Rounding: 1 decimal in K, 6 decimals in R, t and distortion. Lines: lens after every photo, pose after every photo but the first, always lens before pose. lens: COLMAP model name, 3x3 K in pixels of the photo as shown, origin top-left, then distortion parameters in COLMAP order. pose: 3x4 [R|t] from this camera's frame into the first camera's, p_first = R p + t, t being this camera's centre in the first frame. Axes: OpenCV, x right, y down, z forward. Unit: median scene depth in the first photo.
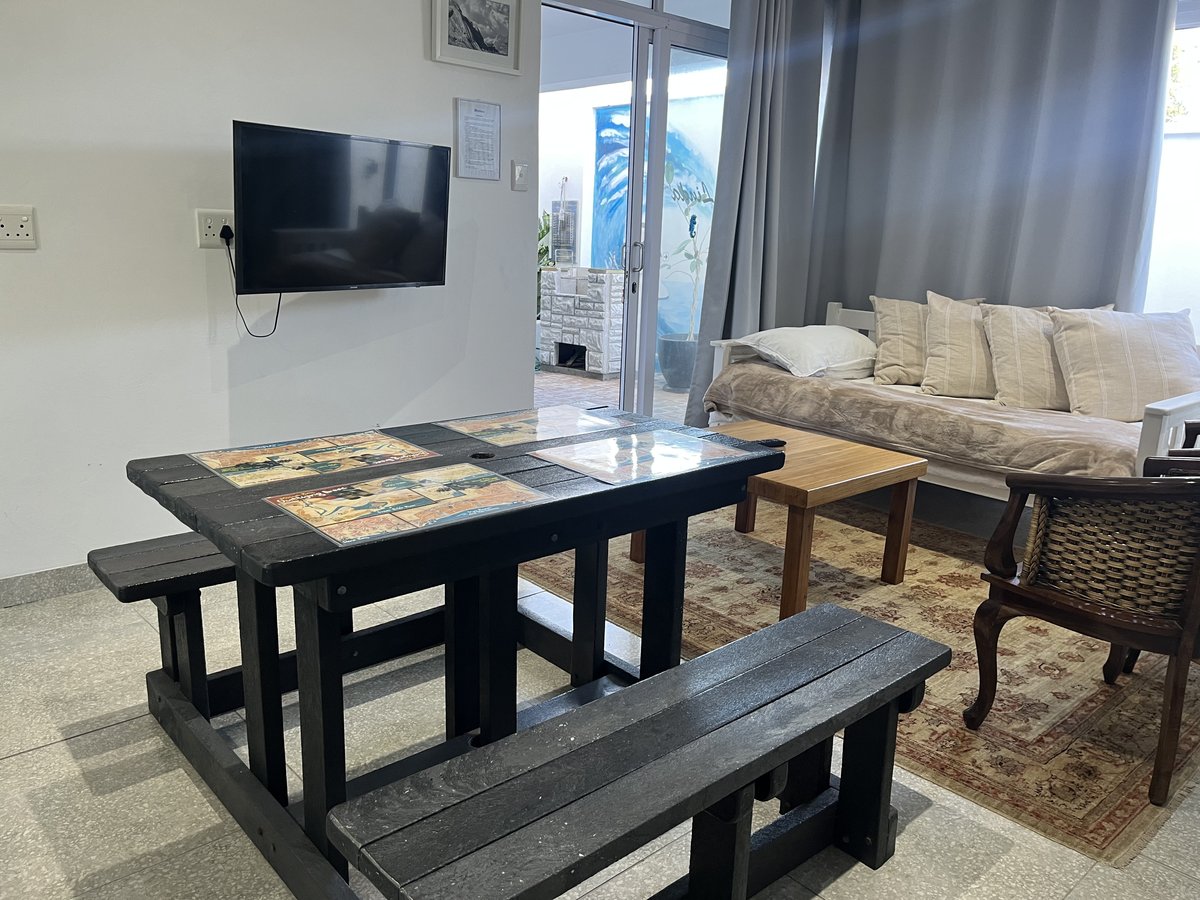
lens RADIAL K [[910.2, 0, 589.2], [0, 910.2, 450.3], [0, 0, 1]] dist [0.066908, -0.093805]
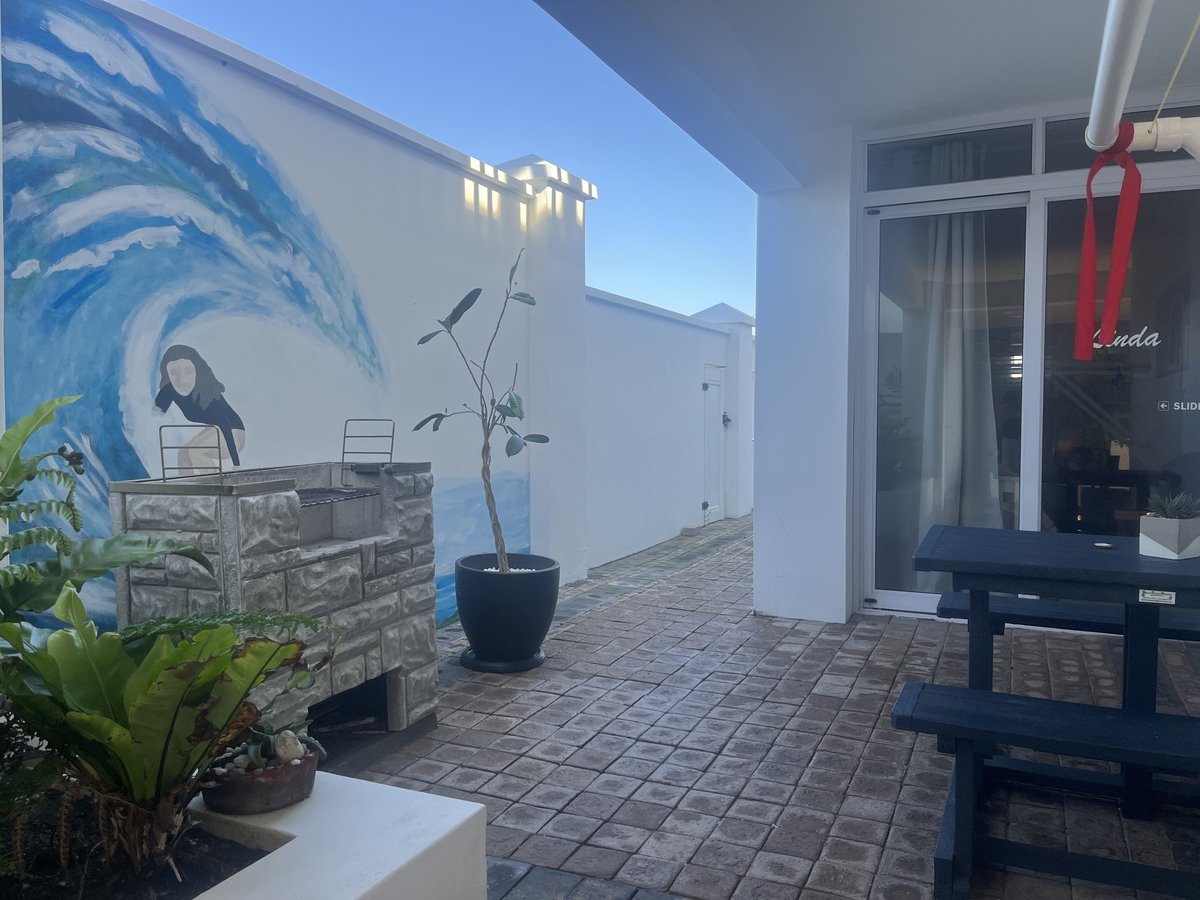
lens RADIAL K [[910.2, 0, 610.0], [0, 910.2, 456.4], [0, 0, 1]] dist [0.066908, -0.093805]
pose [[-0.416529, -0.072121, 0.906257, -0.369359], [0.206914, 0.963166, 0.171750, -0.240038], [-0.885263, 0.259056, -0.386264, 1.027991]]
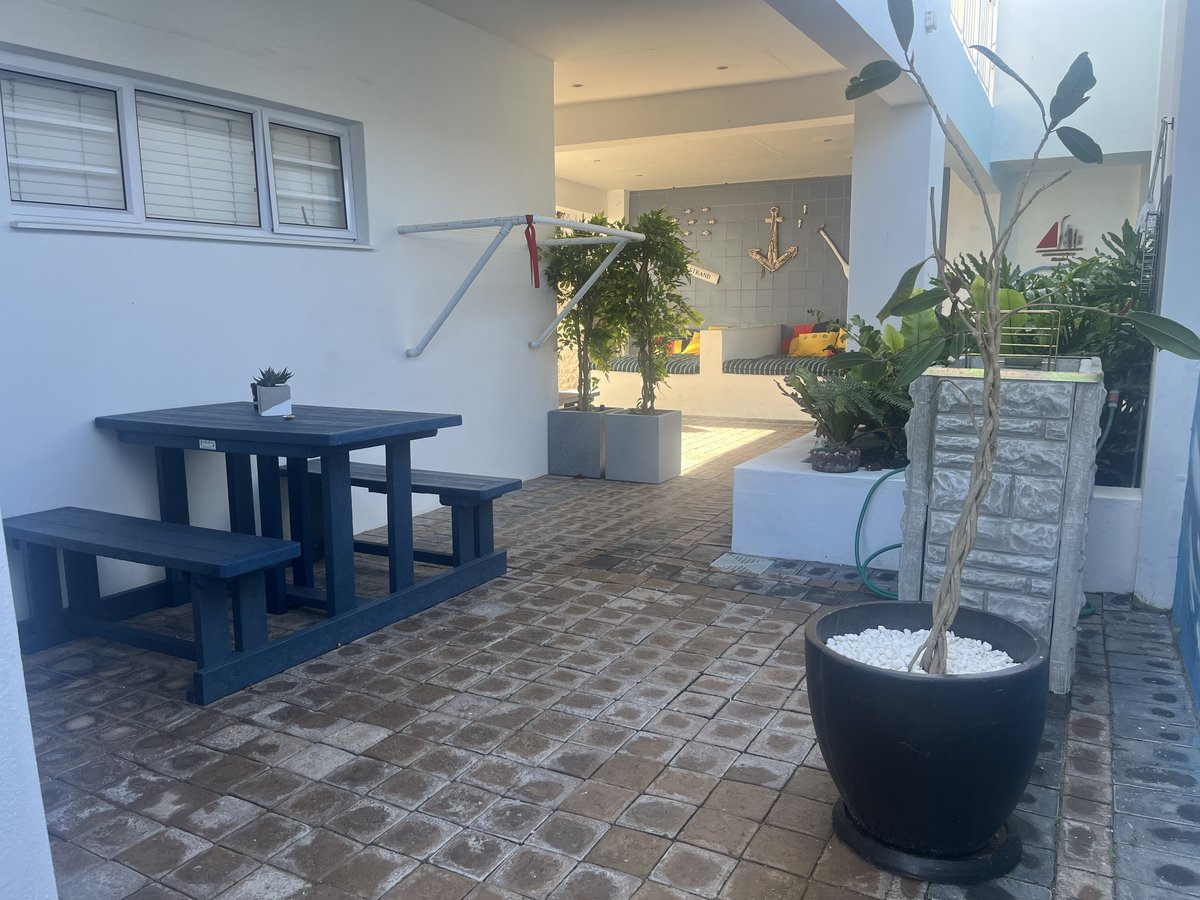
lens RADIAL K [[910.2, 0, 622.1], [0, 910.2, 450.0], [0, 0, 1]] dist [0.066908, -0.093805]
pose [[0.370761, 0.122958, -0.920553, 0.275350], [-0.205834, 0.977426, 0.047653, -0.152674], [0.905632, 0.171814, 0.387700, 0.735980]]
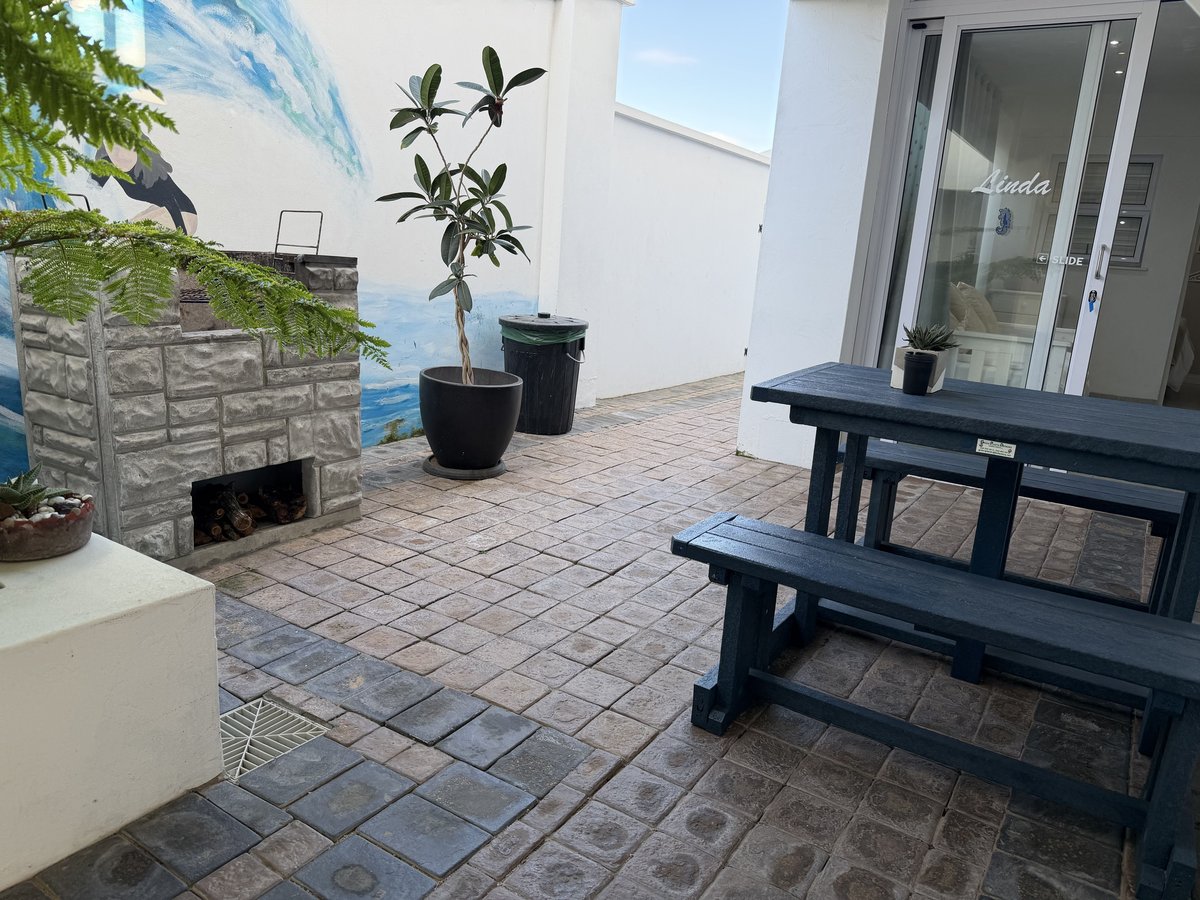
lens RADIAL K [[853.0, 0, 608.7], [0, 853.0, 452.4], [0, 0, 1]] dist [0.055673, -0.069550]
pose [[-0.280144, -0.262887, 0.923261, -0.367616], [0.151158, 0.937693, 0.312862, -0.206769], [-0.947982, 0.227205, -0.222952, 0.944335]]
